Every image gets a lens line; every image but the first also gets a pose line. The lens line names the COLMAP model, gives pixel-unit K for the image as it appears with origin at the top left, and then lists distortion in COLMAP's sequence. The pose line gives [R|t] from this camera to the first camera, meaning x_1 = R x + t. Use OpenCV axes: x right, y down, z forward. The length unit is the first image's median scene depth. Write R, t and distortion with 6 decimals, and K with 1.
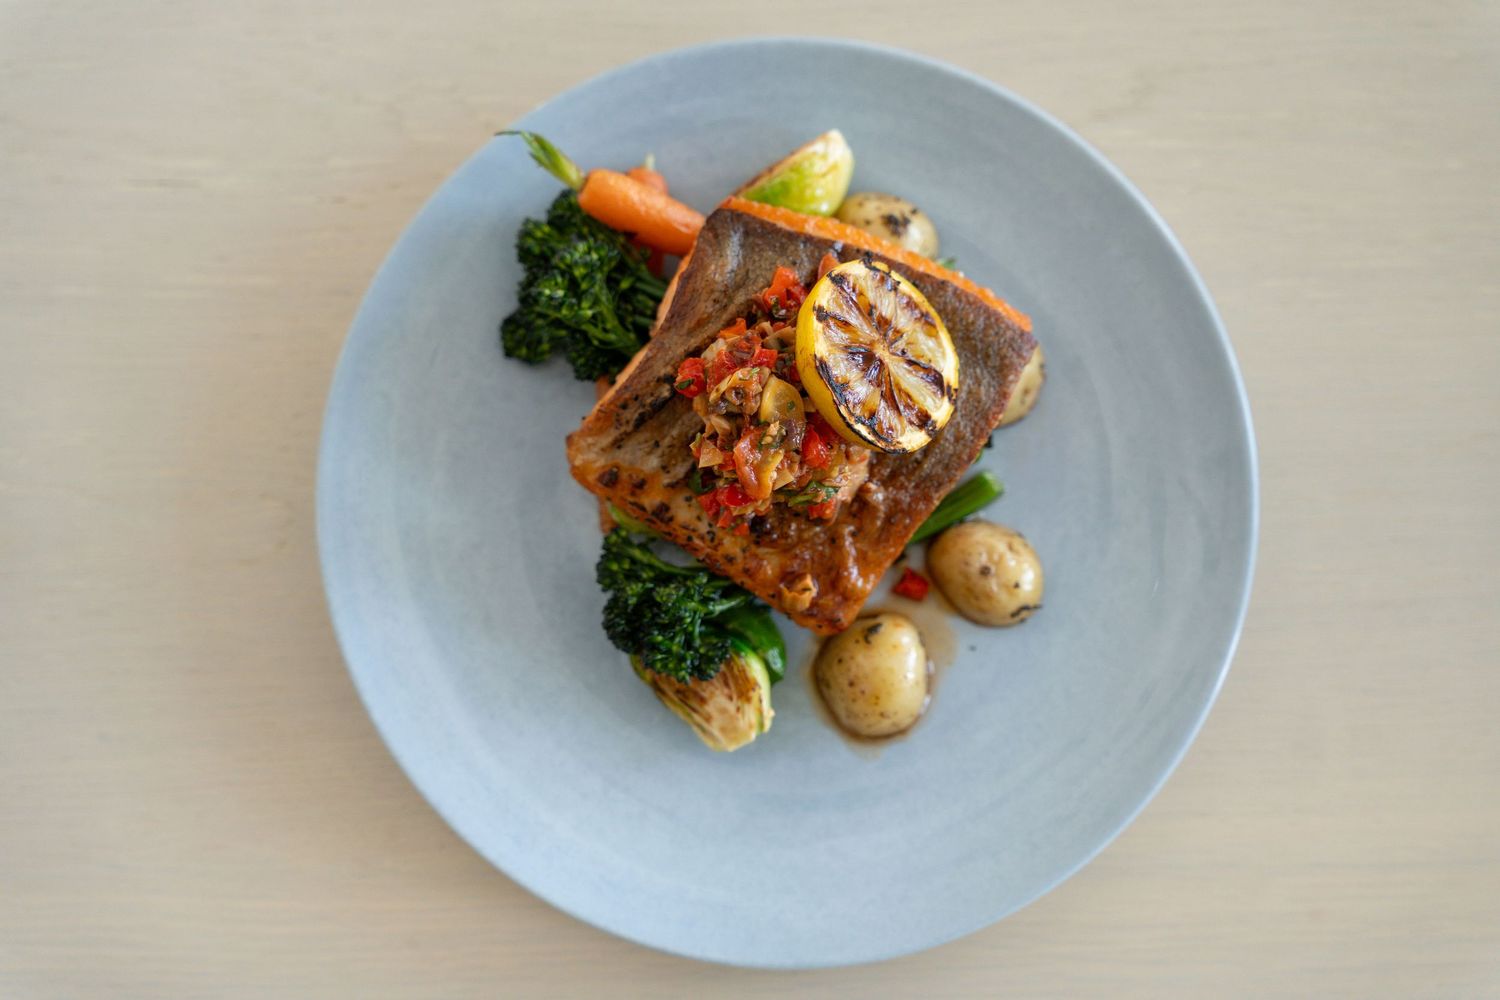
lens RADIAL K [[2678.5, 0, 751.5], [0, 2678.5, 460.3], [0, 0, 1]] dist [0.057253, 0.000000]
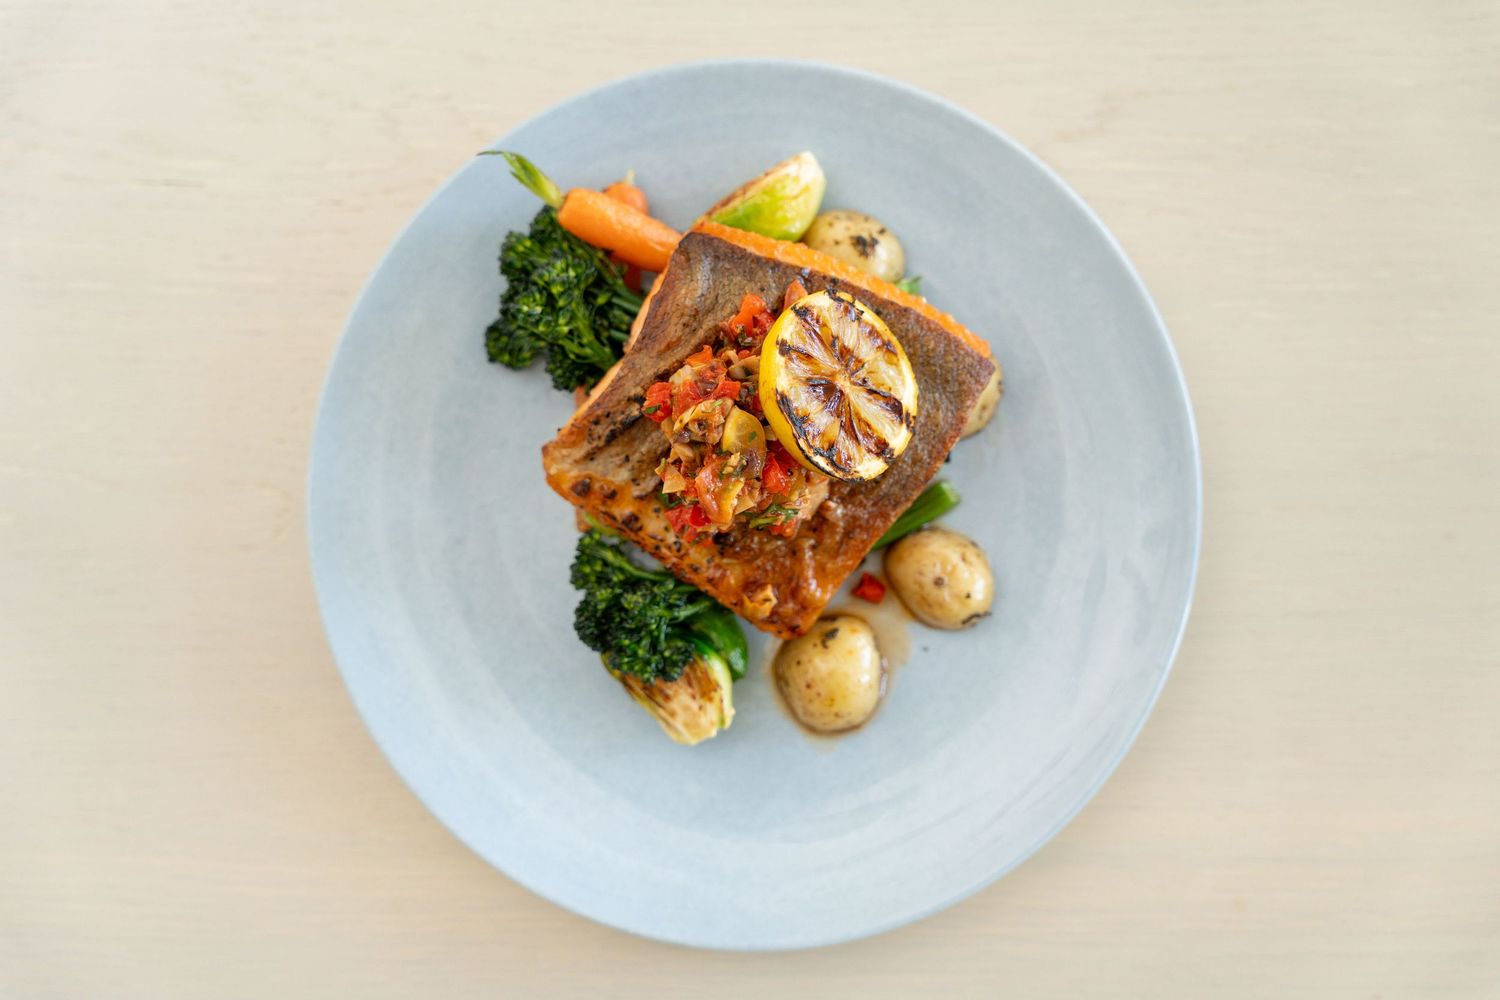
lens RADIAL K [[2192.8, 0, 745.3], [0, 2192.8, 492.5], [0, 0, 1]] dist [0.051265, 0.000000]
pose [[0.999594, 0.024433, -0.014641, 0.023230], [-0.023022, 0.995690, 0.089846, -0.069641], [0.016773, -0.089473, 0.995848, 0.145066]]
